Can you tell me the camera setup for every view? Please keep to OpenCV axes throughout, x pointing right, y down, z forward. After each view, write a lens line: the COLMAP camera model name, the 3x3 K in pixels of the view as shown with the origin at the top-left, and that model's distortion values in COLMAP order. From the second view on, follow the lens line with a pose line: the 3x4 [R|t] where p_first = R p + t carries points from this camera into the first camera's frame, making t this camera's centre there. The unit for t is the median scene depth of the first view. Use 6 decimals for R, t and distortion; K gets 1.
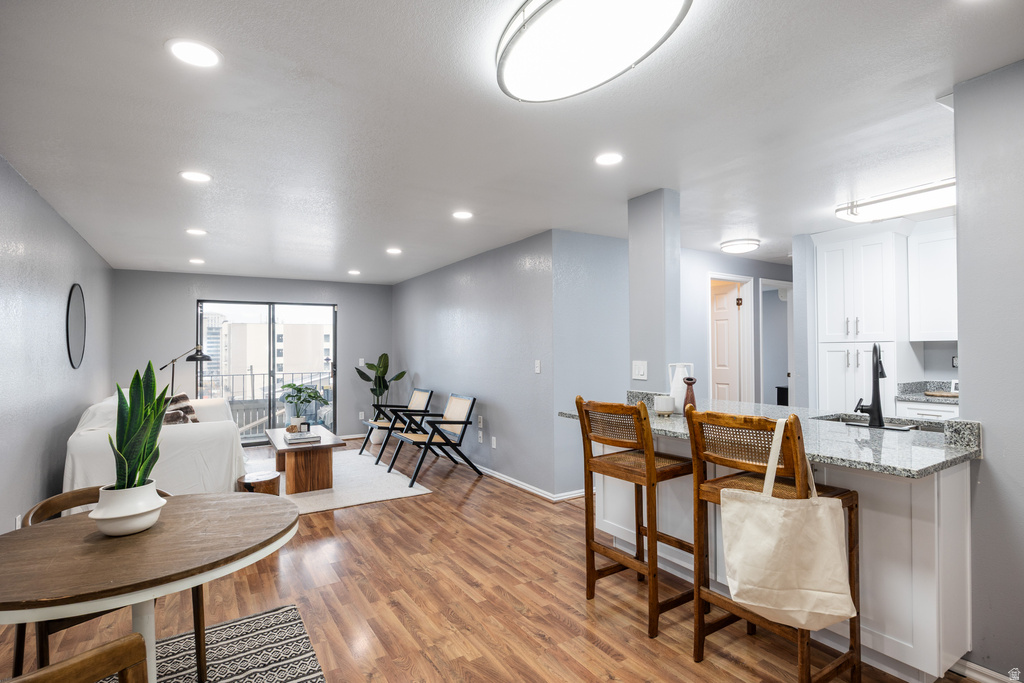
lens RADIAL K [[507.6, 0, 512.0], [0, 507.6, 341.5], [0, 0, 1]] dist [-0.004069, -0.000445]
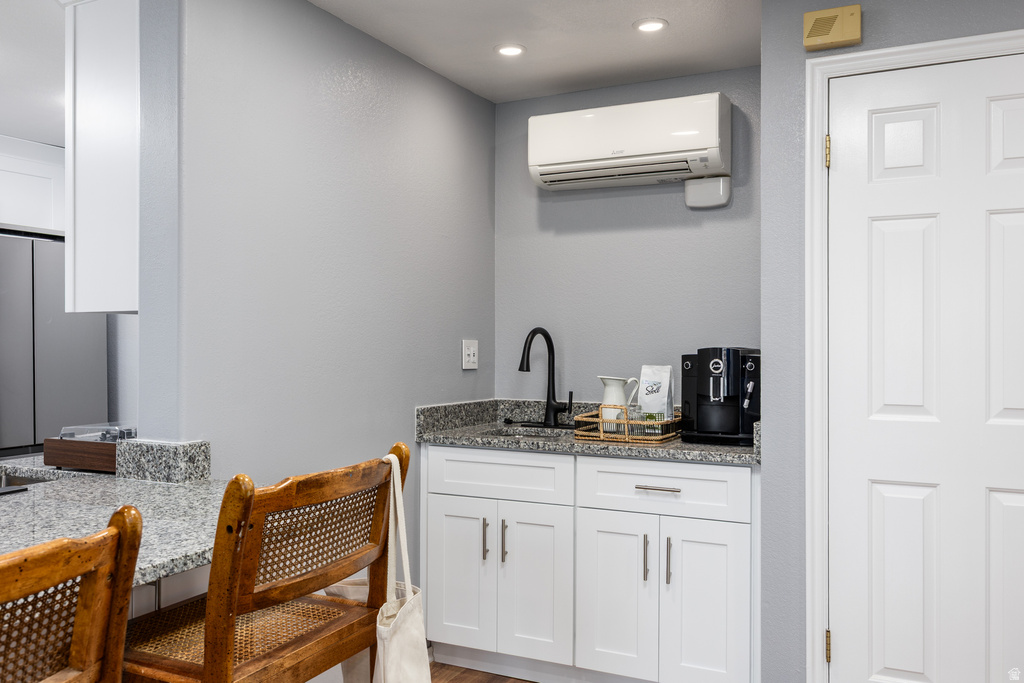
lens RADIAL K [[835.6, 0, 512.0], [0, 835.6, 341.5], [0, 0, 1]] dist [0.005573, 0.000948]
pose [[-0.529370, 0.012490, 0.848299, -0.142155], [-0.007235, 0.999789, -0.019235, 0.020008], [-0.848360, -0.016320, -0.529168, 0.611234]]
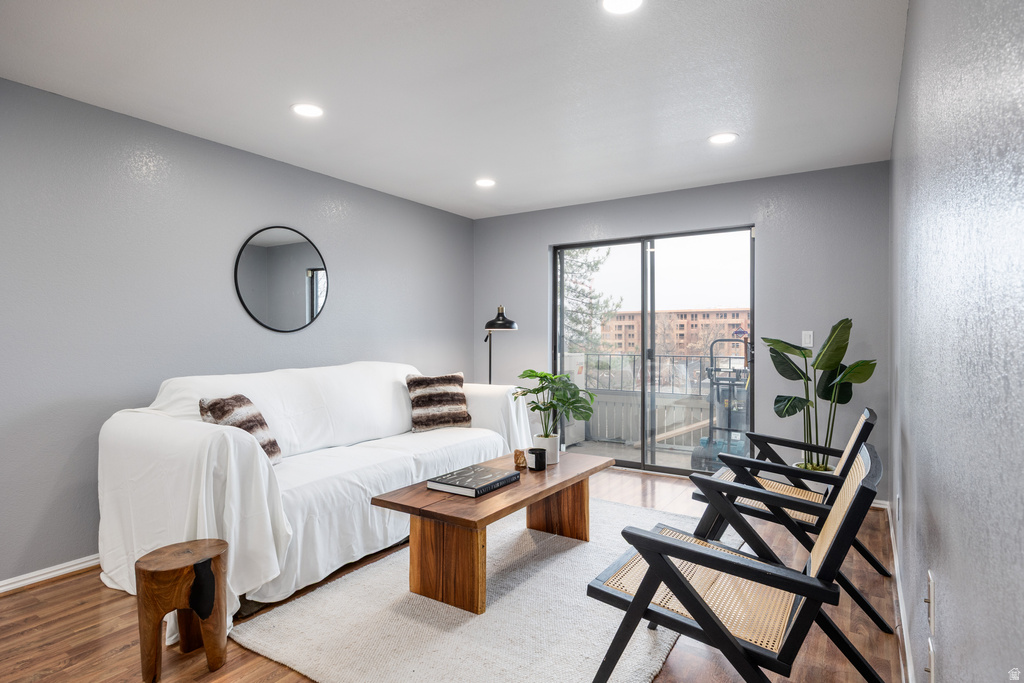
lens RADIAL K [[555.9, 0, 518.6], [0, 555.9, 333.9], [0, 0, 1]] dist [-0.001219, -0.000446]
pose [[0.435108, 0.005299, -0.900363, 0.105175], [0.008996, 0.999907, 0.010232, 0.054447], [0.900333, -0.012551, 0.435020, 1.008607]]
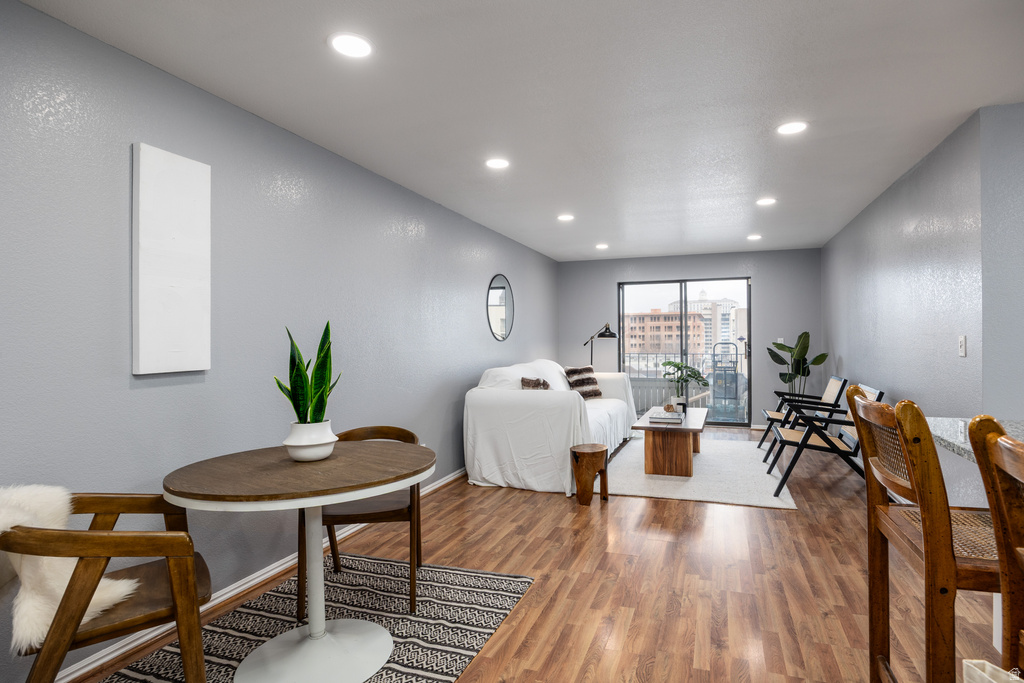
lens RADIAL K [[522.5, 0, 548.6], [0, 522.5, 335.4], [0, 0, 1]] dist [-0.002838, -0.000318]
pose [[0.646307, 0.001138, -0.763076, 0.234106], [0.011919, 0.999862, 0.011587, 0.027058], [0.762984, -0.016584, 0.646205, 0.252549]]
